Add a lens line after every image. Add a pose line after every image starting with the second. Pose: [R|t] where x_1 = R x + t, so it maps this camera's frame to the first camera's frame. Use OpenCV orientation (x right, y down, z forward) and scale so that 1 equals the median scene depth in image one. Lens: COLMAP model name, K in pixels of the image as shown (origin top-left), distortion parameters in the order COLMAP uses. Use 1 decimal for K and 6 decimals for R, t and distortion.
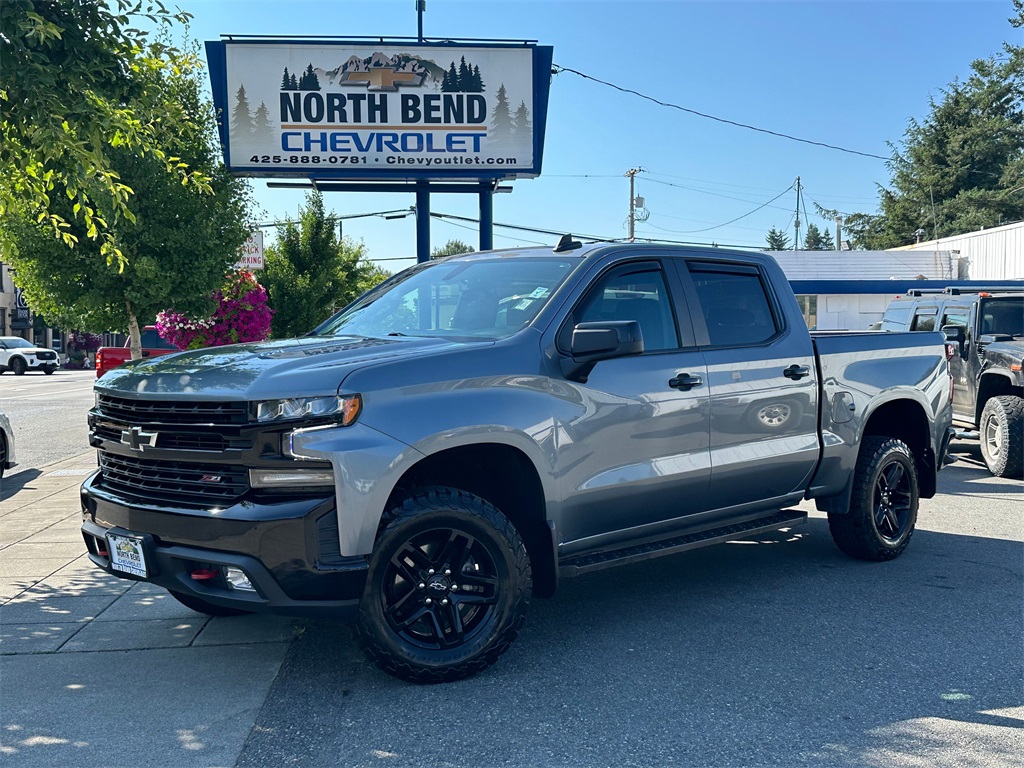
lens RADIAL K [[1159.8, 0, 514.9], [0, 1159.8, 392.3], [0, 0, 1]] dist [0.161725, -0.372456]
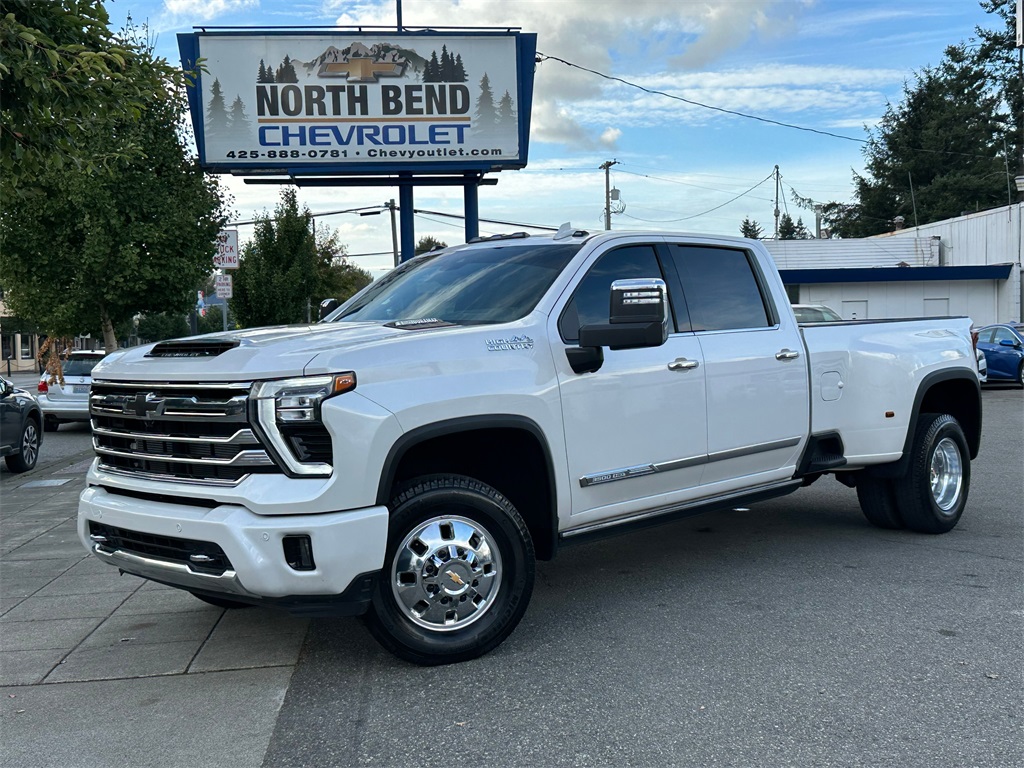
lens RADIAL K [[1159.7, 0, 511.0], [0, 1159.7, 379.4], [0, 0, 1]] dist [0.168594, -0.377209]
pose [[0.999562, -0.021311, 0.020551, -0.014985], [0.021456, 0.999746, -0.006877, -0.001843], [-0.020400, 0.007314, 0.999765, 0.028385]]
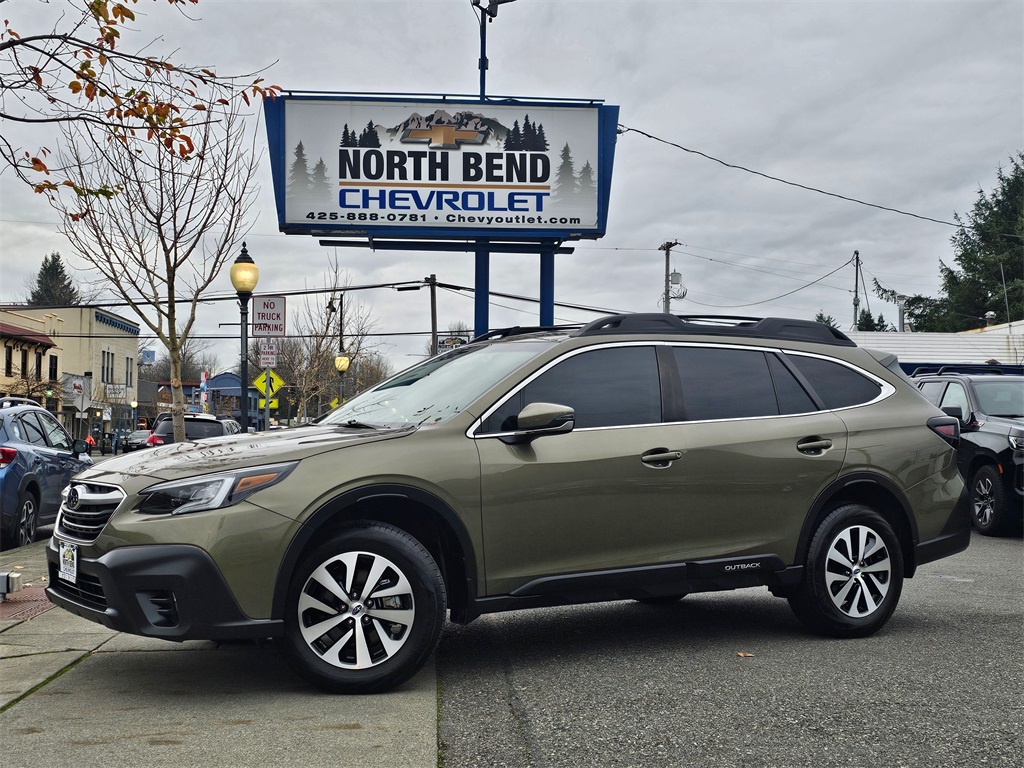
lens RADIAL K [[1369.5, 0, 513.1], [0, 1369.5, 384.8], [0, 0, 1]] dist [0.203775, -0.703554]
pose [[0.999888, 0.014337, 0.004407, -0.057554], [-0.013887, 0.995927, -0.089085, 0.039582], [-0.005666, 0.089013, 0.996014, -0.123441]]
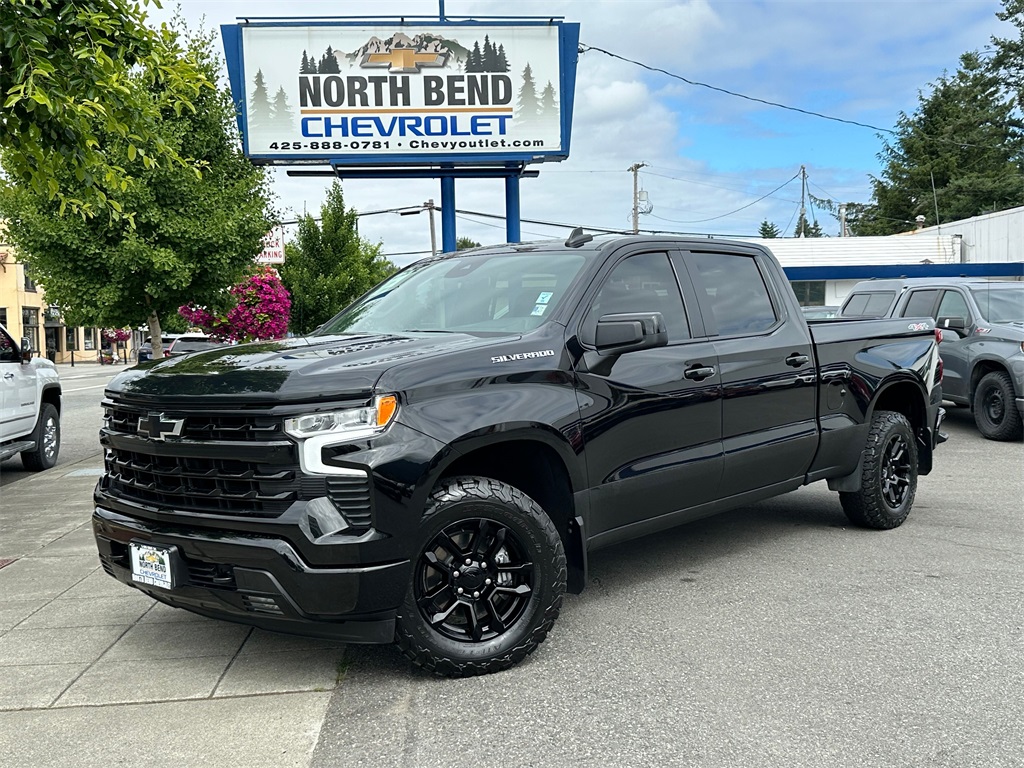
lens RADIAL K [[1064.1, 0, 507.1], [0, 1064.1, 393.3], [0, 0, 1]] dist [0.172703, -0.389828]
pose [[0.999840, -0.016155, -0.007732, -0.025576], [0.016253, 0.999787, 0.012724, -0.002501], [0.007524, -0.012847, 0.999889, 0.107144]]
